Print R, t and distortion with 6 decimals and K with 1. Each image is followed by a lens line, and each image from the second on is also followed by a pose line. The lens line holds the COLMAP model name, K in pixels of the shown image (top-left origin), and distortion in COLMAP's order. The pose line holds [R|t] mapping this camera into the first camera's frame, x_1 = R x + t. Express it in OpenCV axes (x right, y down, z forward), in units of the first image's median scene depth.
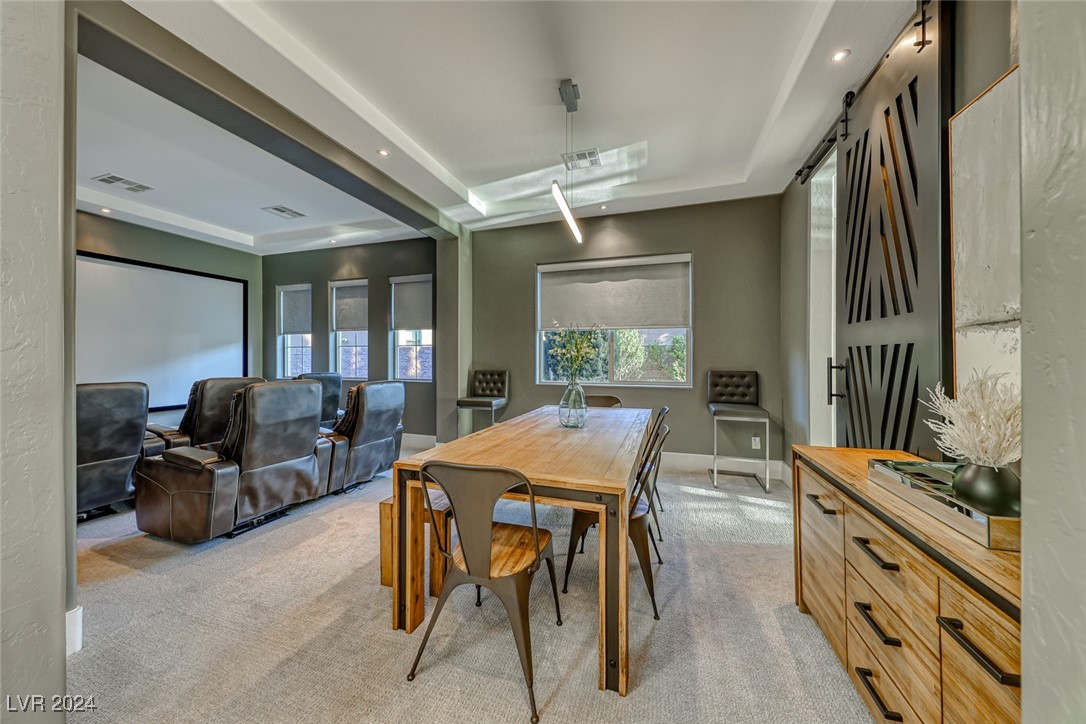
lens RADIAL K [[367.8, 0, 546.0], [0, 367.8, 373.2], [0, 0, 1]] dist [-0.008254, -0.000104]
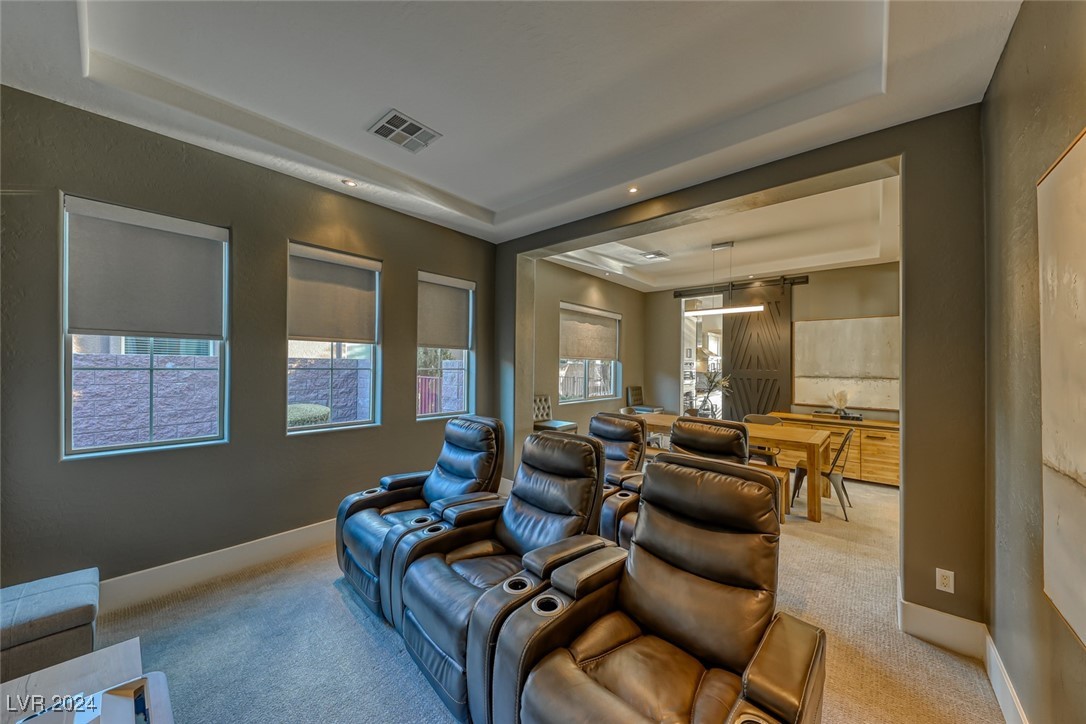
lens RADIAL K [[375.6, 0, 536.7], [0, 375.6, 362.1], [0, 0, 1]] dist [-0.001346, -0.000234]
pose [[0.417785, 0.010987, 0.908479, -0.953454], [0.023087, 0.999476, -0.022705, -0.067835], [-0.908253, 0.030460, 0.417312, 0.499161]]
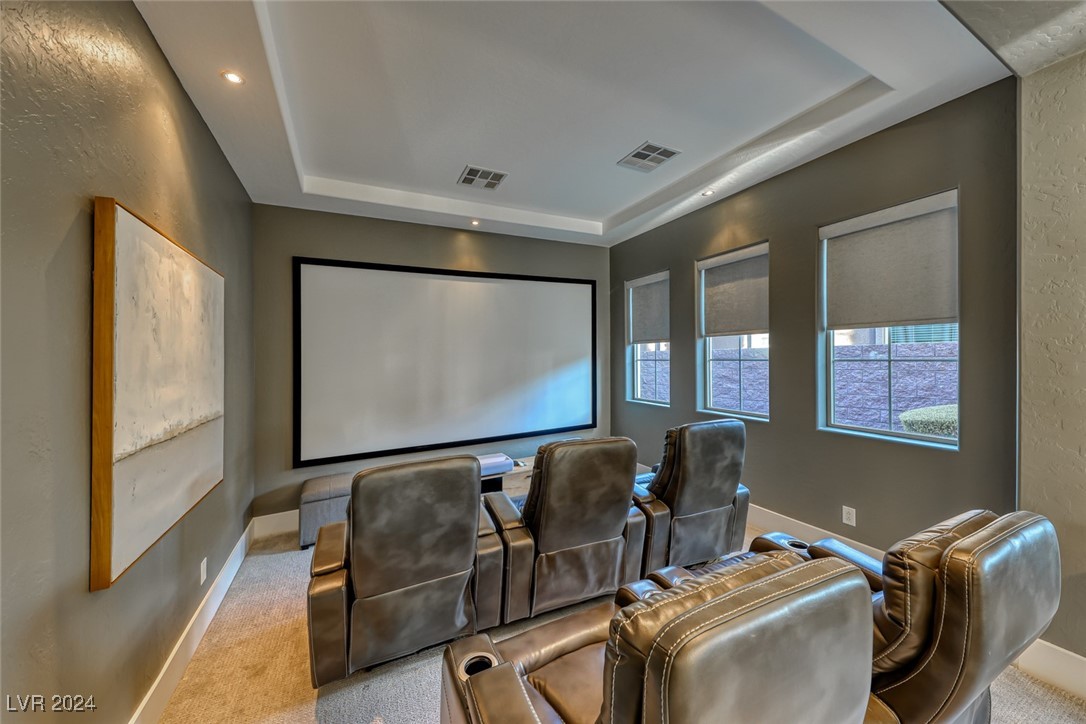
lens RADIAL K [[376.1, 0, 539.5], [0, 376.1, 359.0], [0, 0, 1]] dist [0.001393, 0.000136]
pose [[0.691123, -0.010006, -0.722668, -0.314362], [-0.003825, 0.999840, -0.017502, -0.066498], [0.722727, 0.014861, 0.690974, 0.350096]]
